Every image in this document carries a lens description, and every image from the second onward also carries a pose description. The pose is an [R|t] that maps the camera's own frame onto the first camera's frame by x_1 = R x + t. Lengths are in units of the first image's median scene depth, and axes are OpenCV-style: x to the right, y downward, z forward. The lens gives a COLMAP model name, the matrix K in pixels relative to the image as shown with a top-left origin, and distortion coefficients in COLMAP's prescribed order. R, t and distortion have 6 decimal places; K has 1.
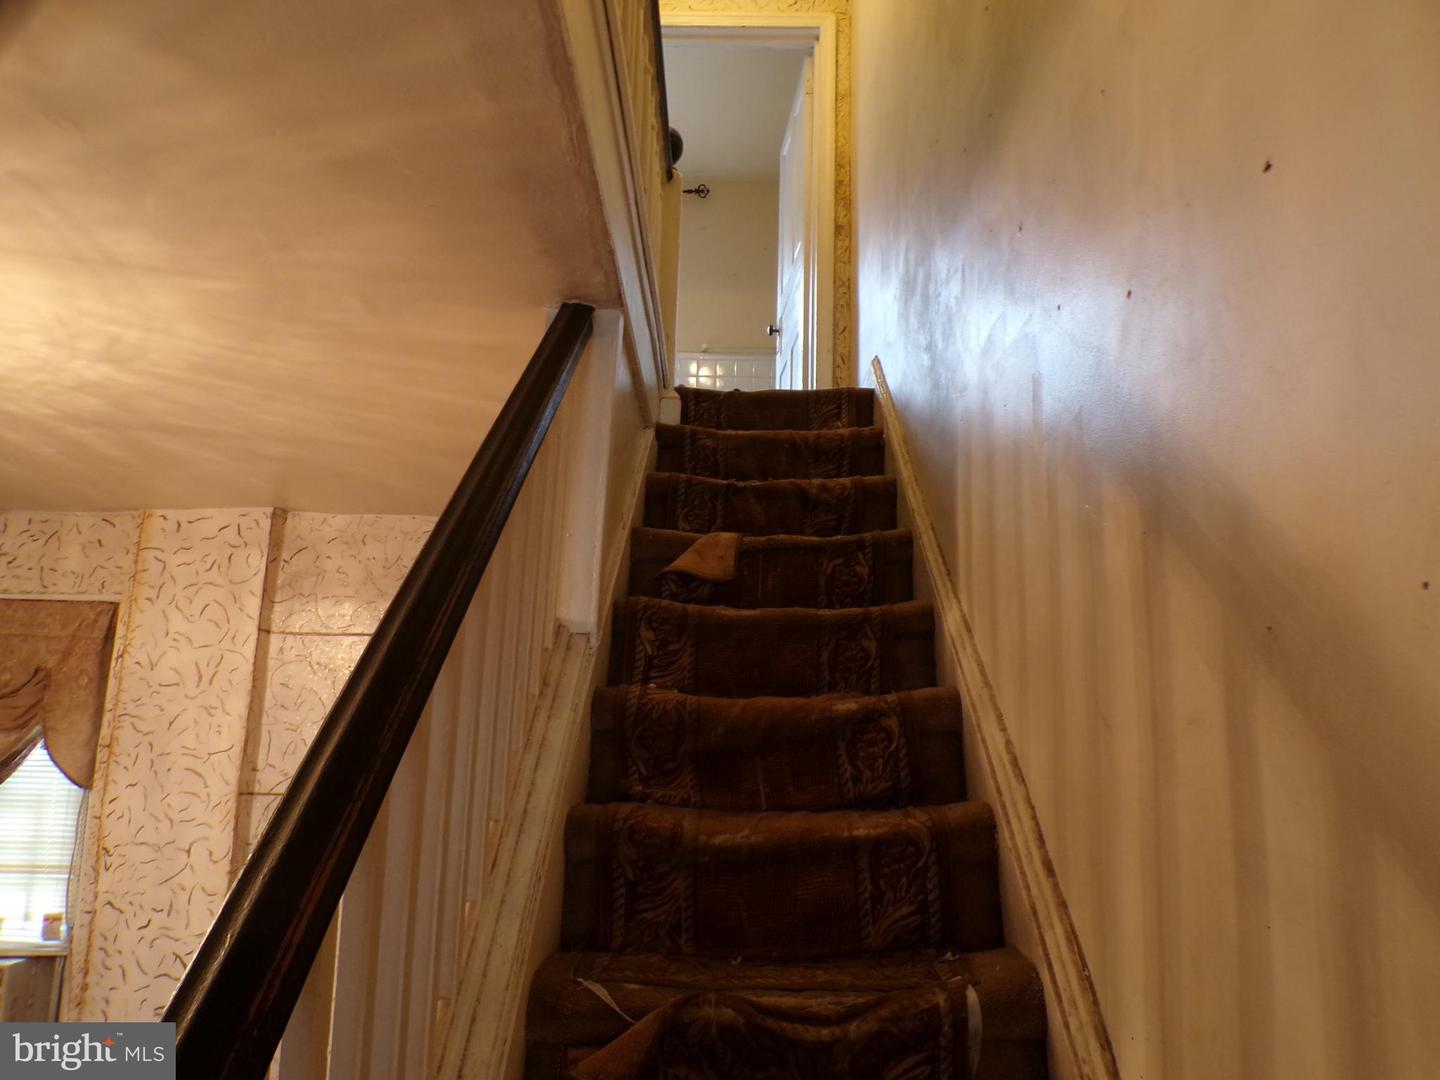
lens RADIAL K [[1024.5, 0, 720.0], [0, 1024.5, 540.0], [0, 0, 1]] dist [0.004294, 0.000418]
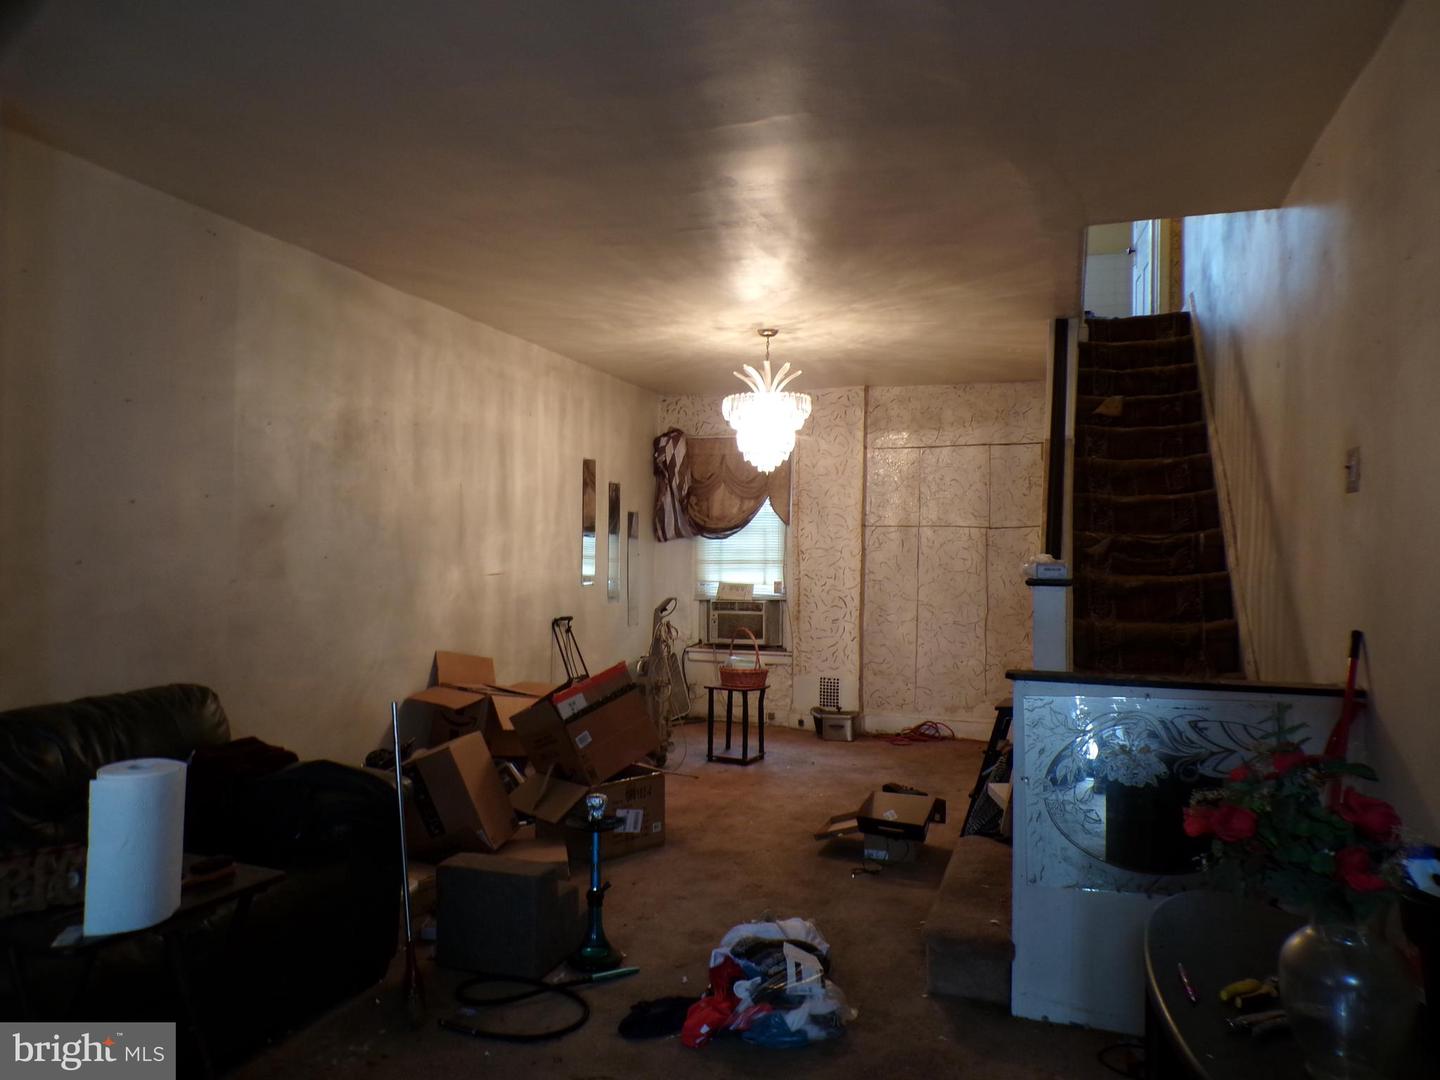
lens RADIAL K [[984.4, 0, 713.2], [0, 984.4, 540.9], [0, 0, 1]] dist [-0.042654, 0.023104]
pose [[0.942054, -0.010295, -0.335302, -0.084239], [0.070664, 0.983191, 0.168350, -0.086987], [0.327933, -0.182289, 0.926947, -1.037649]]
